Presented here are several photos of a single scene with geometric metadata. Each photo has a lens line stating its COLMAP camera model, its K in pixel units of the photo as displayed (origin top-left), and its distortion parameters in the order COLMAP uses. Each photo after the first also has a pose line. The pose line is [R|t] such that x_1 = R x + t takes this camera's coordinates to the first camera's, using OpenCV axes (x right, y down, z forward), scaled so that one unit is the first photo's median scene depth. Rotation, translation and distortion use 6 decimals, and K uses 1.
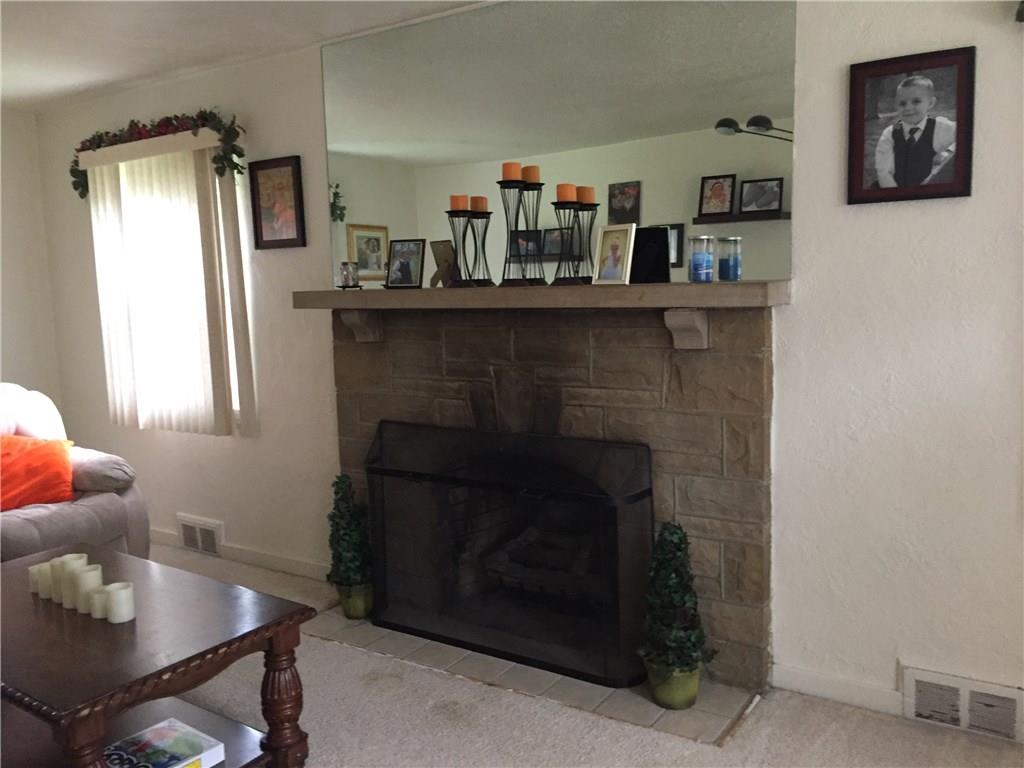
lens RADIAL K [[867.7, 0, 506.1], [0, 867.7, 382.0], [0, 0, 1]] dist [0.069214, -0.113144]
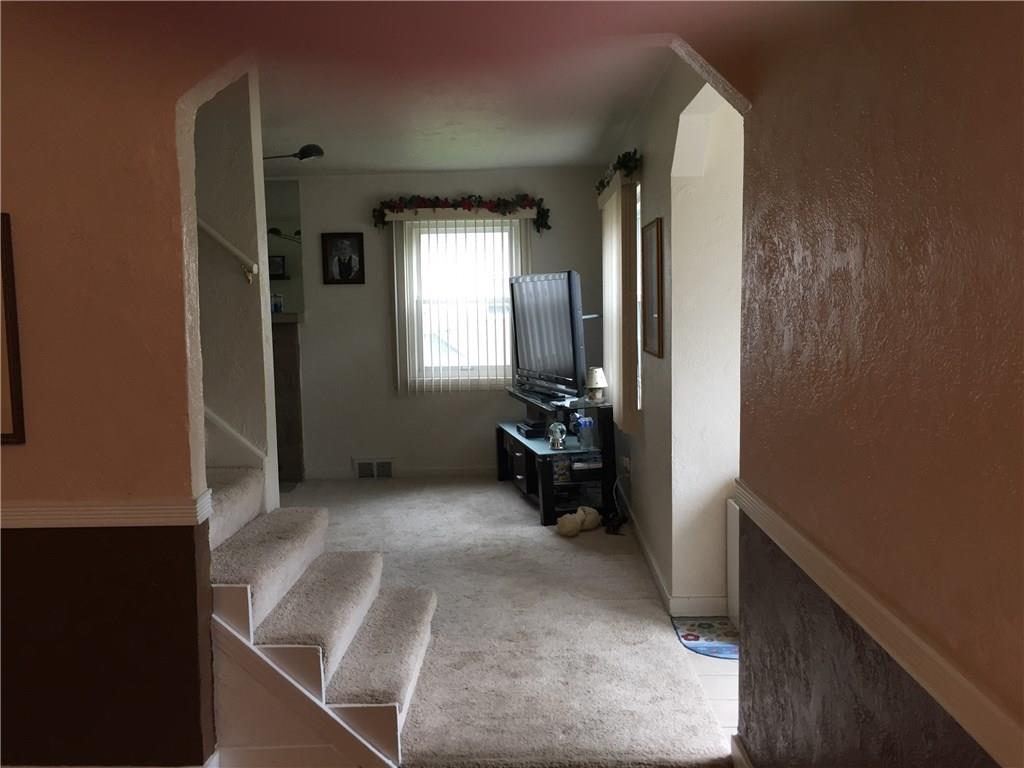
lens RADIAL K [[867.7, 0, 506.1], [0, 867.7, 382.0], [0, 0, 1]] dist [0.069214, -0.113144]
pose [[0.832469, -0.039600, 0.552655, -0.442929], [0.060601, 0.997966, -0.019775, 0.127422], [-0.550748, 0.049953, 0.833175, -1.063566]]
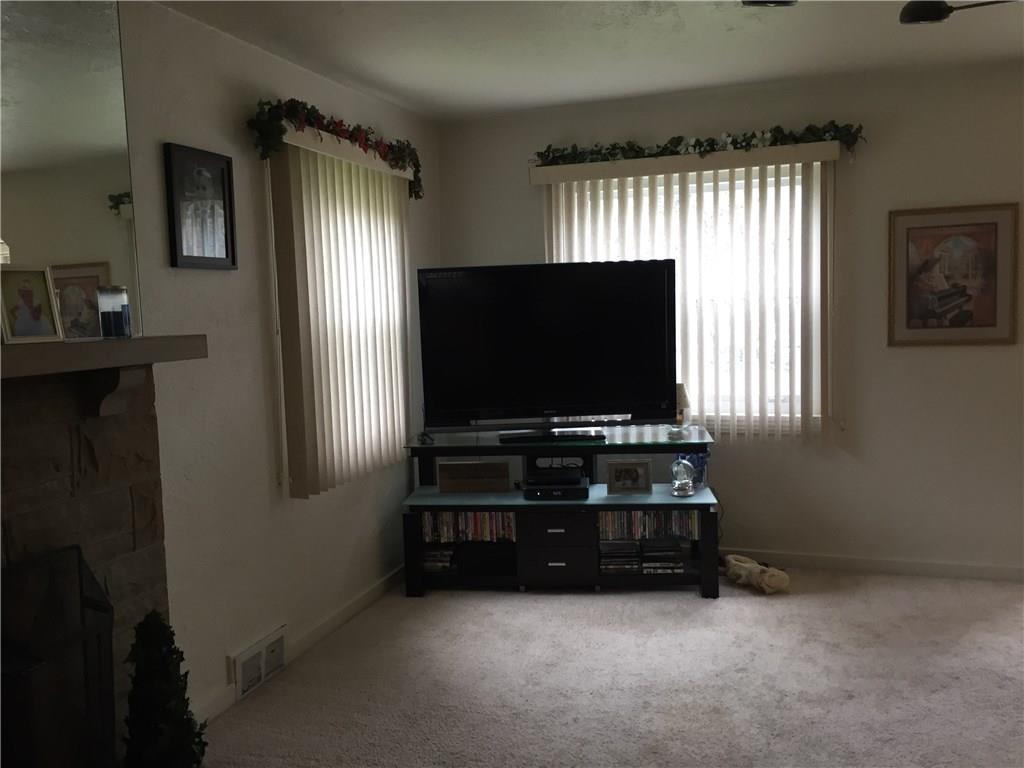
lens RADIAL K [[867.7, 0, 506.1], [0, 867.7, 382.0], [0, 0, 1]] dist [0.069214, -0.113144]
pose [[-0.272383, -0.045018, 0.961135, -0.563628], [0.156148, 0.983595, 0.090322, -0.068070], [-0.949434, 0.174682, -0.260885, 0.658410]]
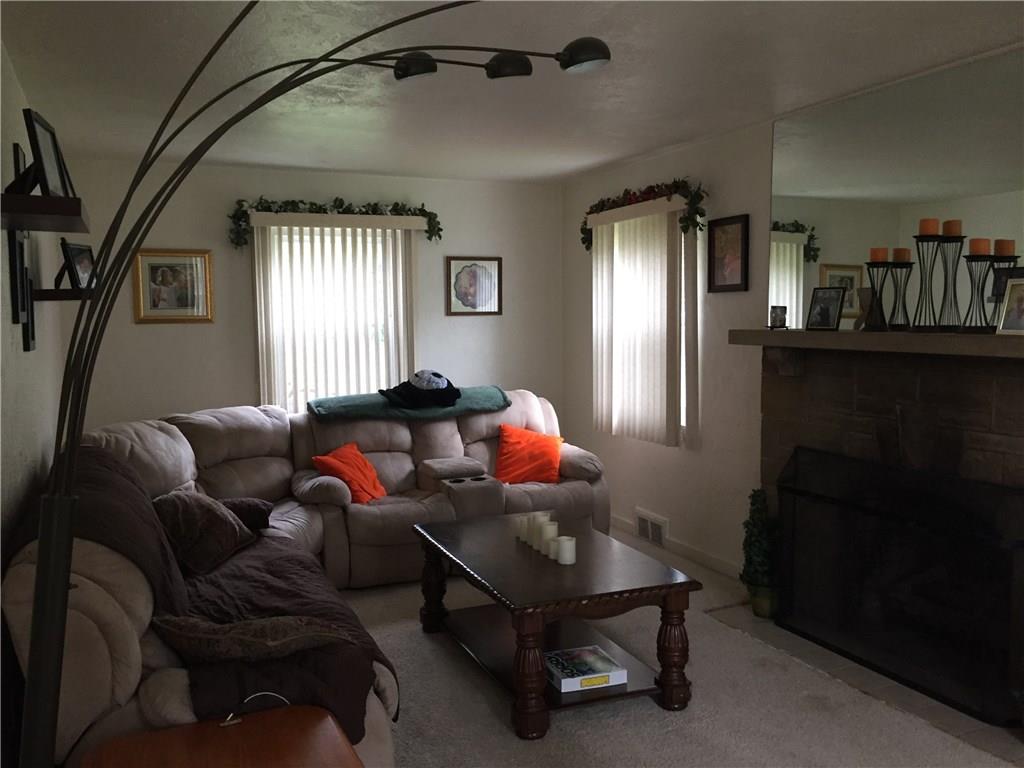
lens RADIAL K [[867.7, 0, 506.1], [0, 867.7, 382.0], [0, 0, 1]] dist [0.069214, -0.113144]
pose [[0.843262, 0.066124, -0.533420, 0.137707], [-0.083042, 0.996516, -0.007747, 0.001620], [0.531049, 0.050829, 0.845815, -0.163934]]
